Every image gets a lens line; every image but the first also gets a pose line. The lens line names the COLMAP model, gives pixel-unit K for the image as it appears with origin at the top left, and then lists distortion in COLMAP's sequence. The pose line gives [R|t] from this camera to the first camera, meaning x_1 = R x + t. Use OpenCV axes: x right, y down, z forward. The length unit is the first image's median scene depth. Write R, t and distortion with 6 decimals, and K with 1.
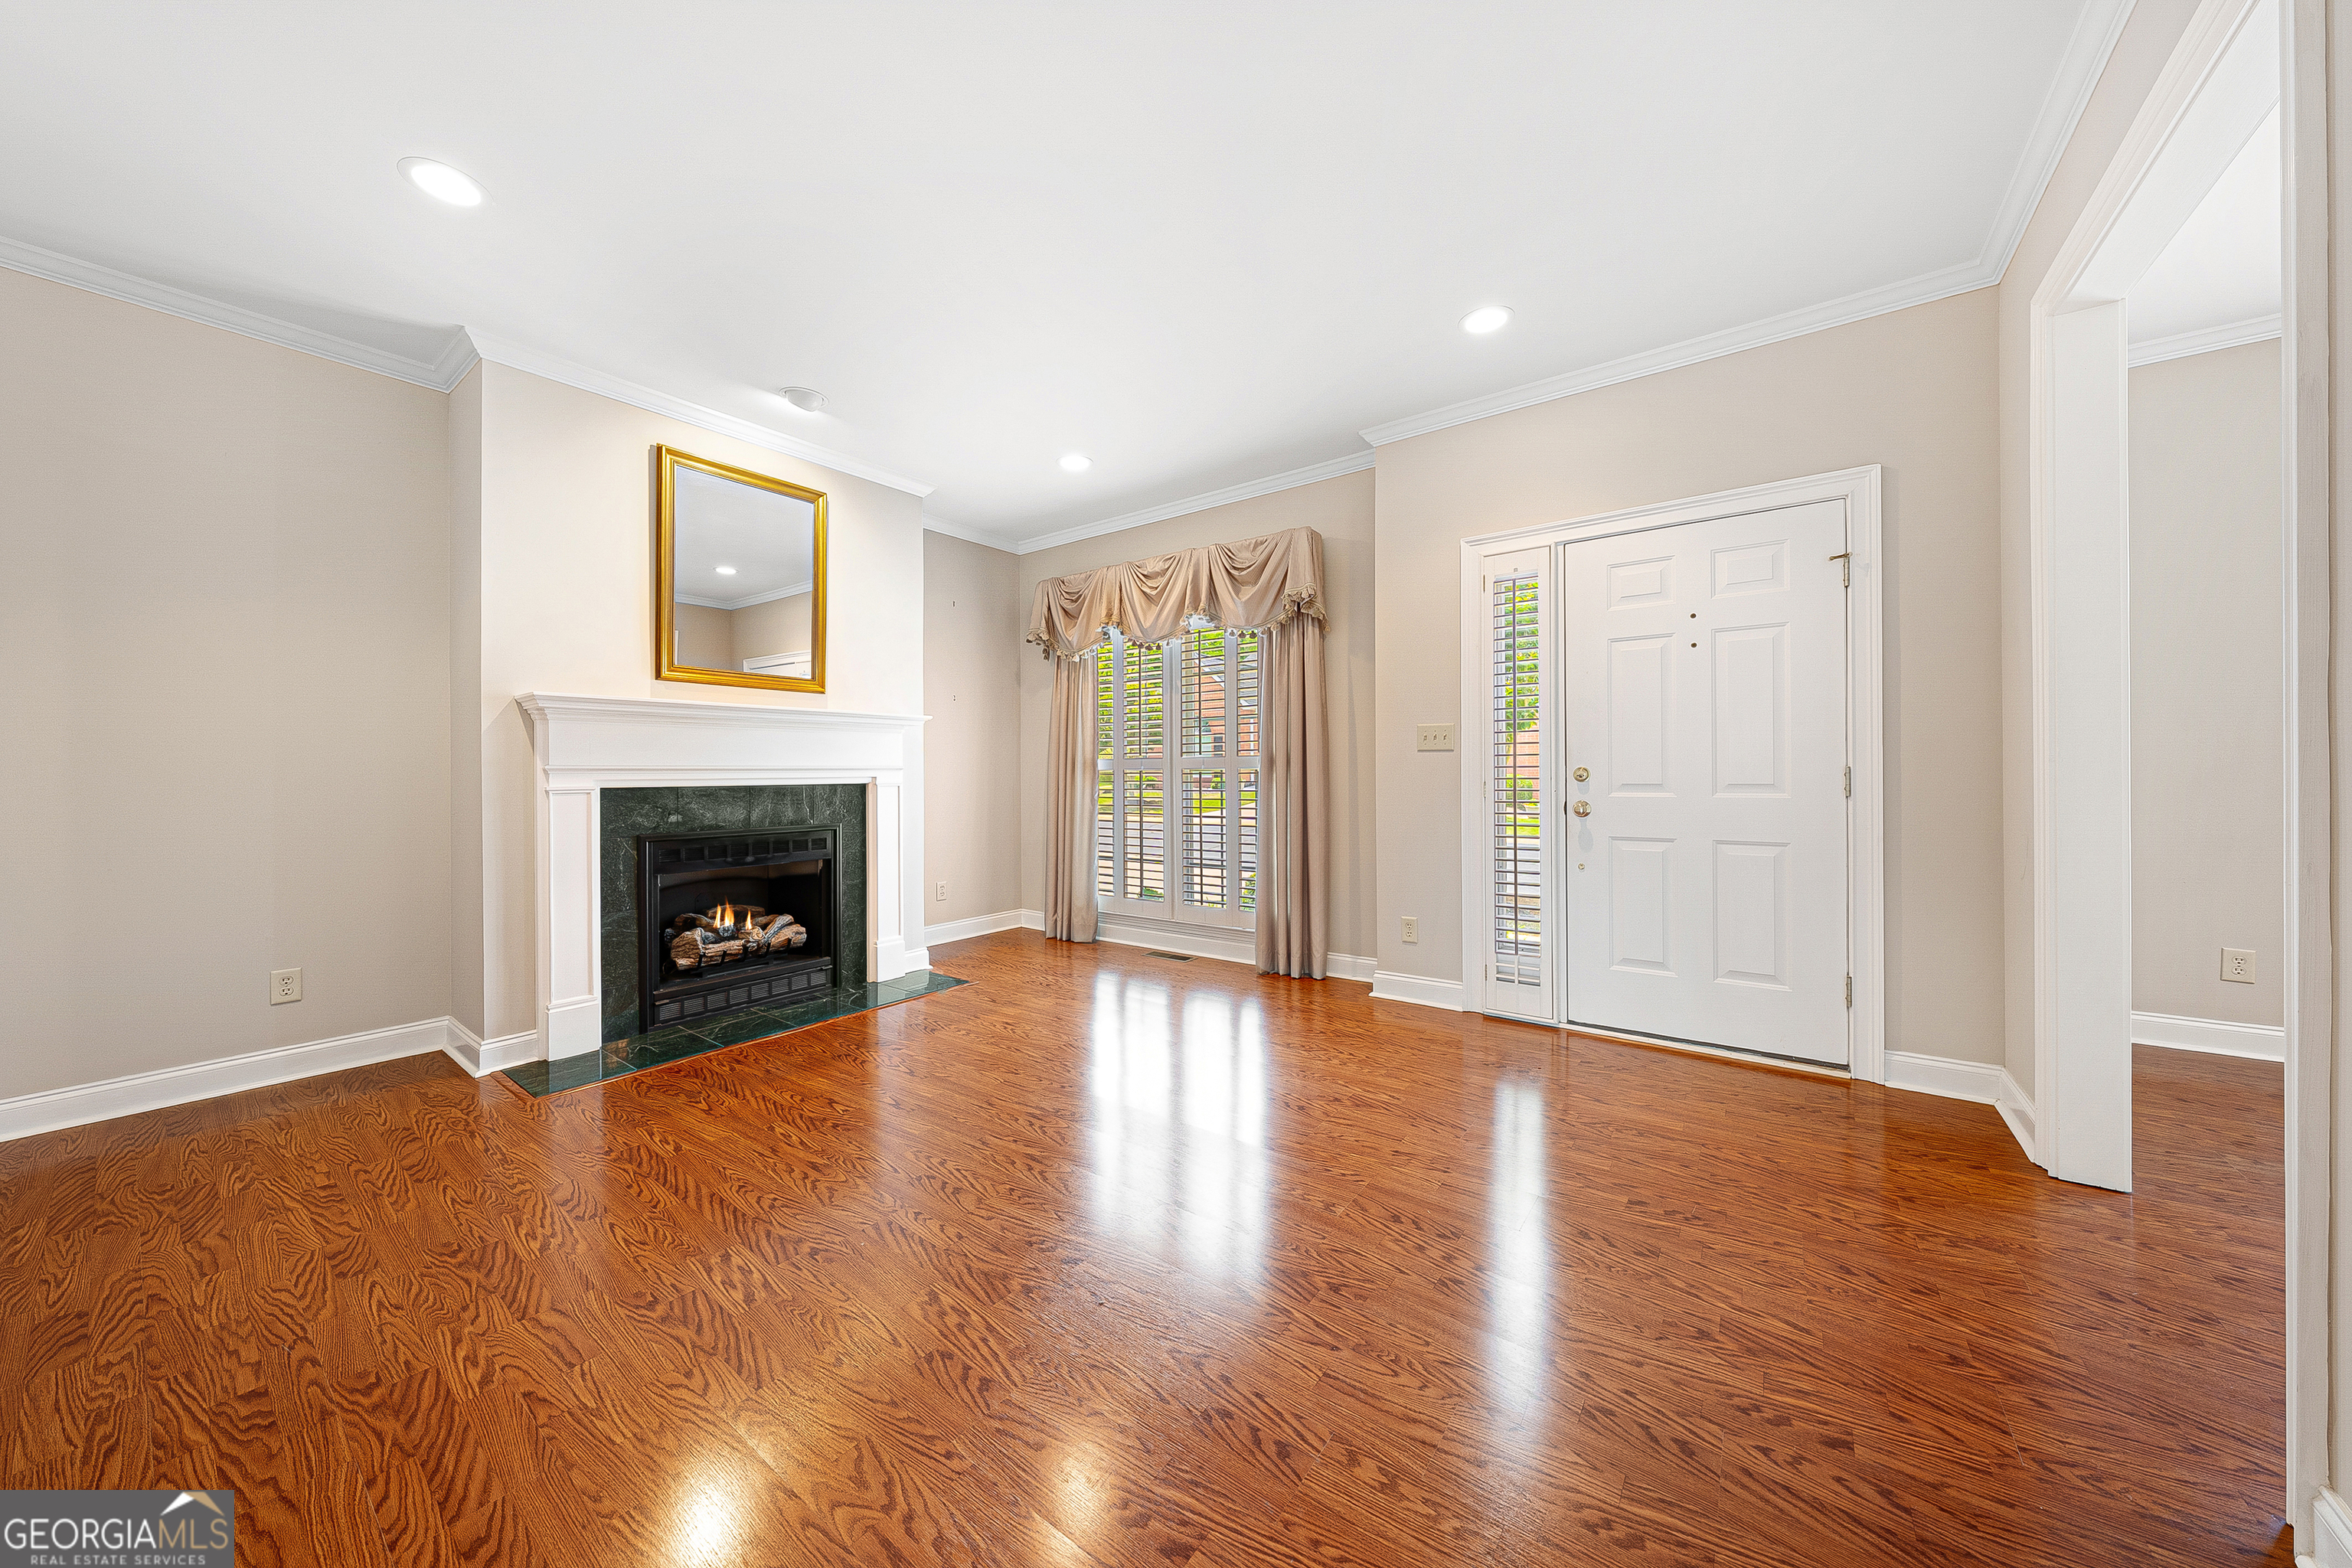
lens RADIAL K [[793.9, 0, 1188.6], [0, 793.9, 773.2], [0, 0, 1]] dist [-0.000195, 0.000065]
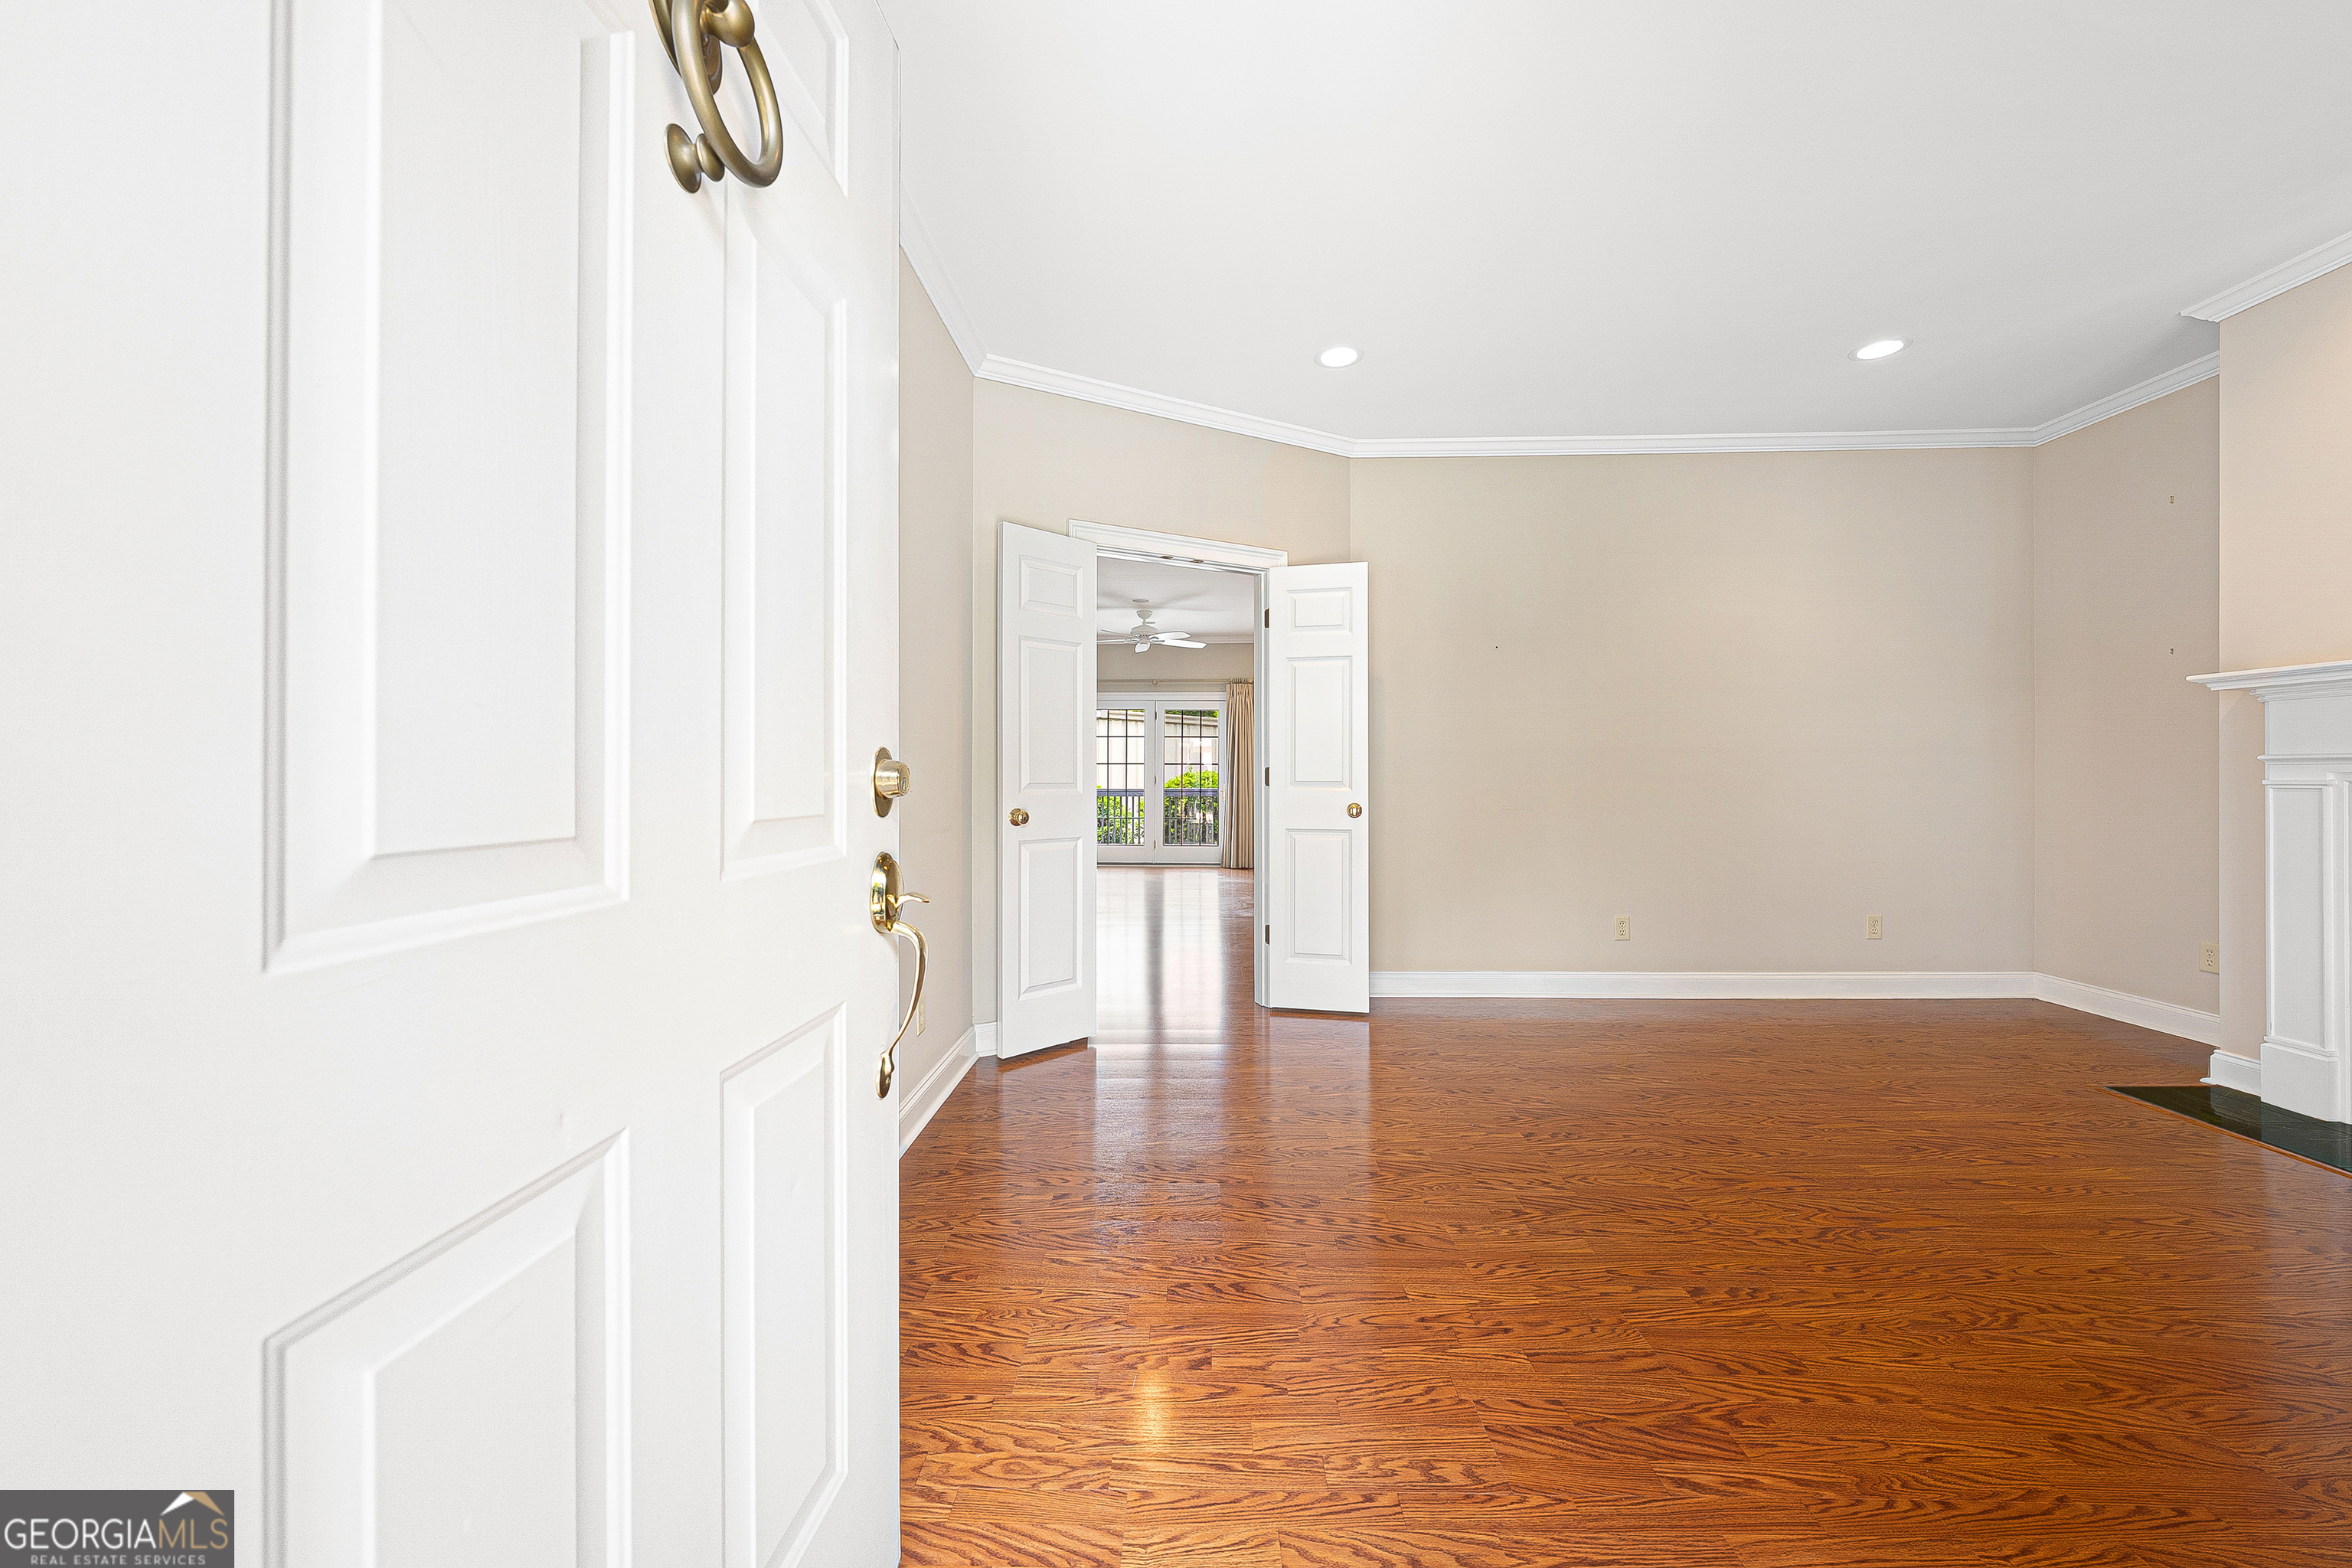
lens RADIAL K [[848.9, 0, 1183.0], [0, 848.9, 775.8], [0, 0, 1]] dist [-0.001502, 0.000164]
pose [[-0.817475, 0.008445, -0.575902, 0.614048], [0.009314, 0.999956, 0.001443, -0.000436], [0.575888, -0.004184, -0.817518, 0.979166]]
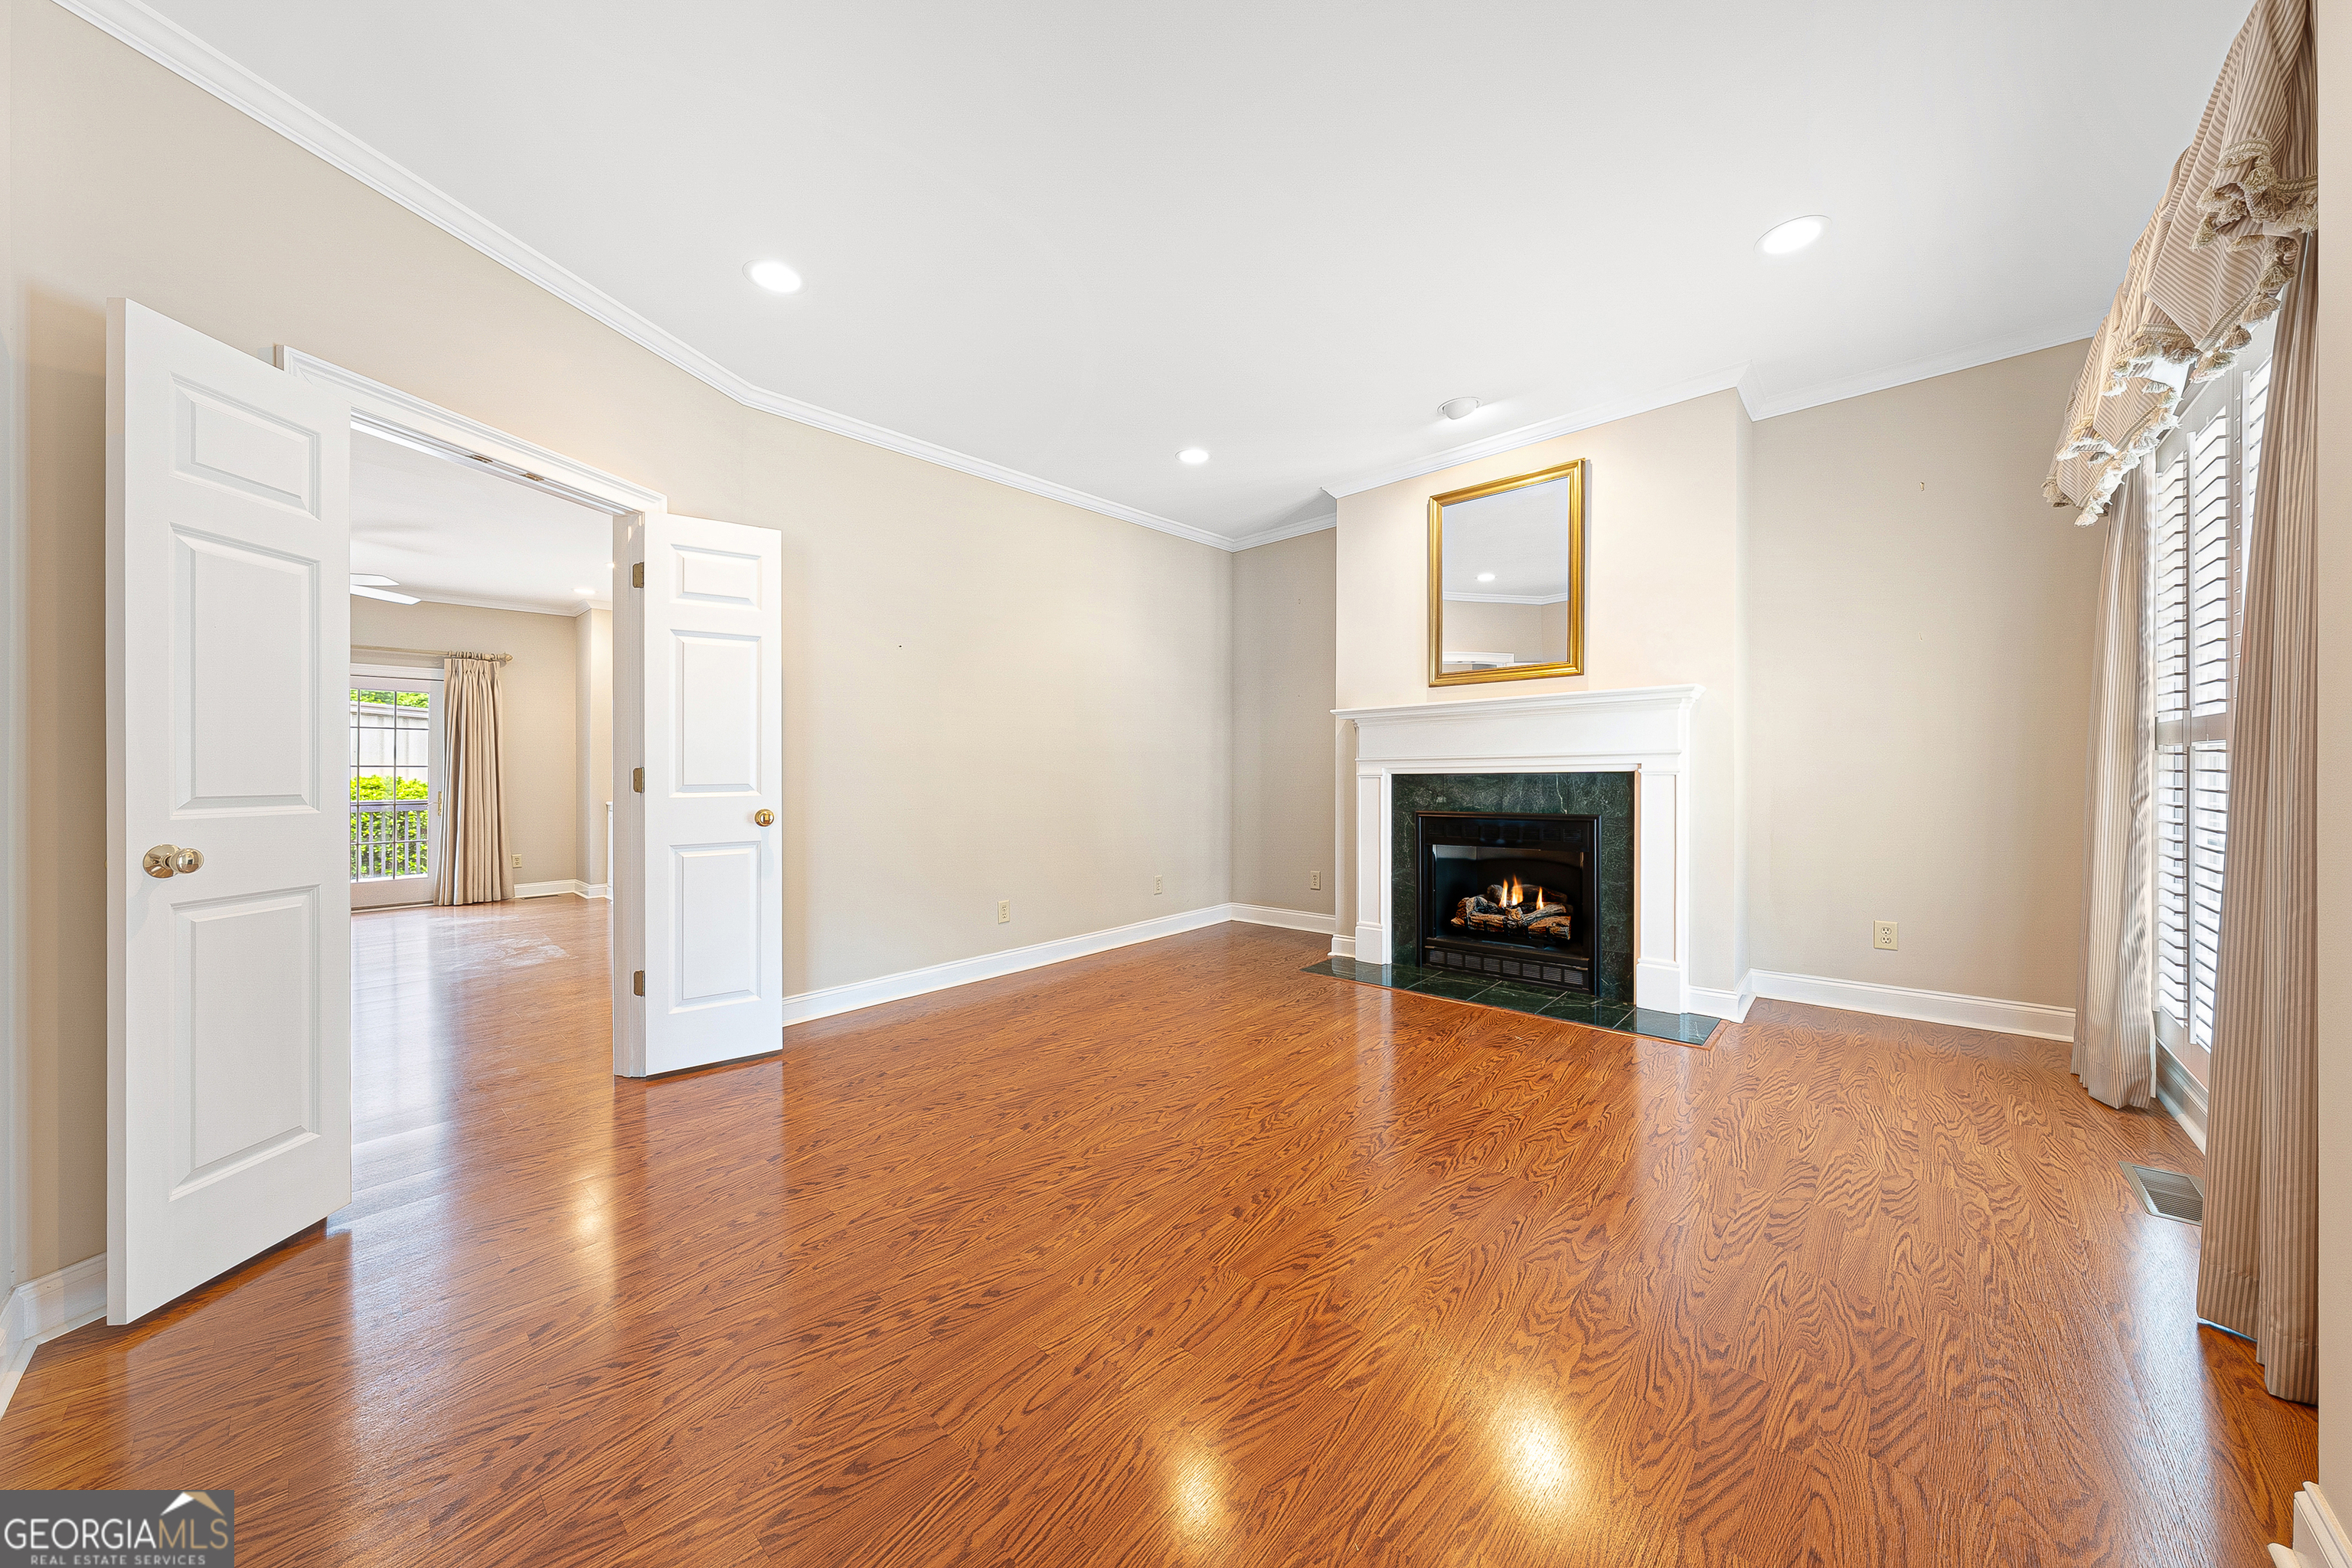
lens RADIAL K [[793.9, 0, 1172.7], [0, 793.9, 778.4], [0, 0, 1]] dist [-0.000195, 0.000065]
pose [[-0.107800, 0.016840, -0.994030, 0.627222], [0.017303, 0.999737, 0.015060, -0.001612], [0.994022, -0.015577, -0.108063, 0.750221]]
